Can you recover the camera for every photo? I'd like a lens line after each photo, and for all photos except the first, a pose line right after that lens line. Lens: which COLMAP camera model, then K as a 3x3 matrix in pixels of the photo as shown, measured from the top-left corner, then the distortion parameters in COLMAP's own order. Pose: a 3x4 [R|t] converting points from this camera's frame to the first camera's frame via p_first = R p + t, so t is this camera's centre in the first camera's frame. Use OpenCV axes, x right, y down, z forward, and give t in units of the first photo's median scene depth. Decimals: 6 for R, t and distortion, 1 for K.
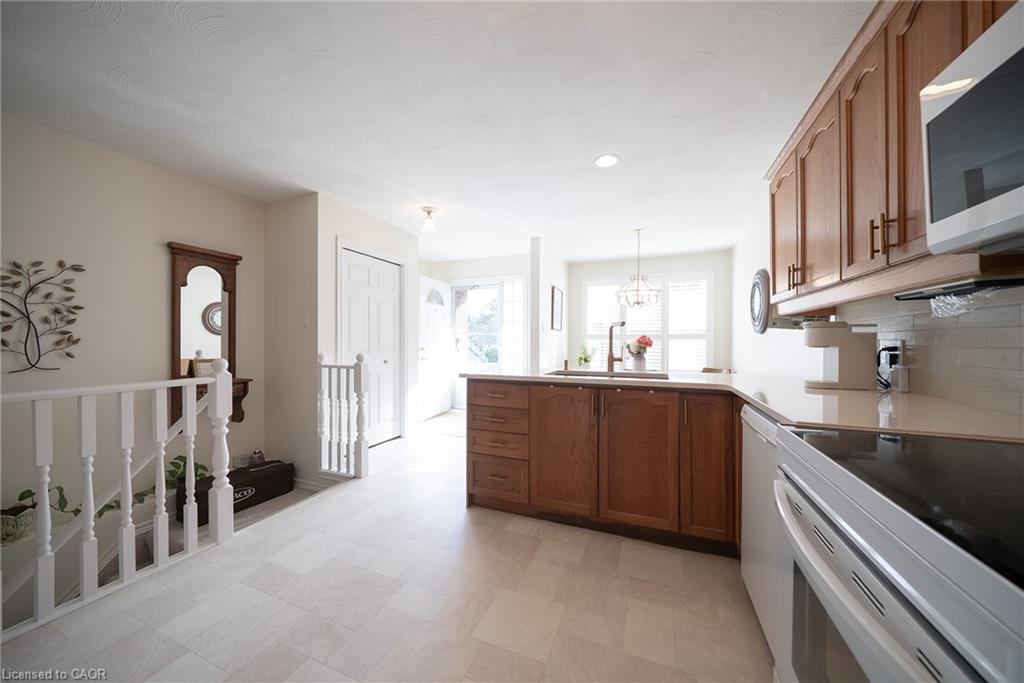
lens RADIAL K [[356.4, 0, 507.7], [0, 356.4, 343.7], [0, 0, 1]] dist [0.000567, 0.000005]
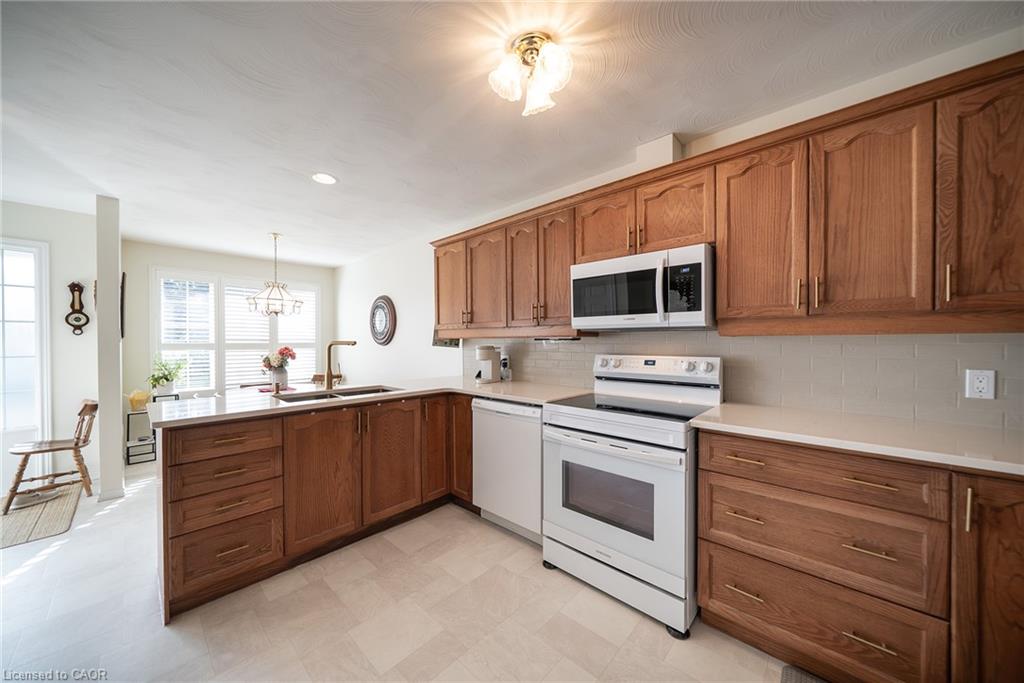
lens RADIAL K [[356.4, 0, 507.7], [0, 356.4, 343.7], [0, 0, 1]] dist [0.000567, 0.000005]
pose [[0.351401, -0.006210, 0.936204, -0.556540], [0.008056, 0.999961, 0.003609, -0.058599], [-0.936190, 0.006274, 0.351437, 0.200283]]
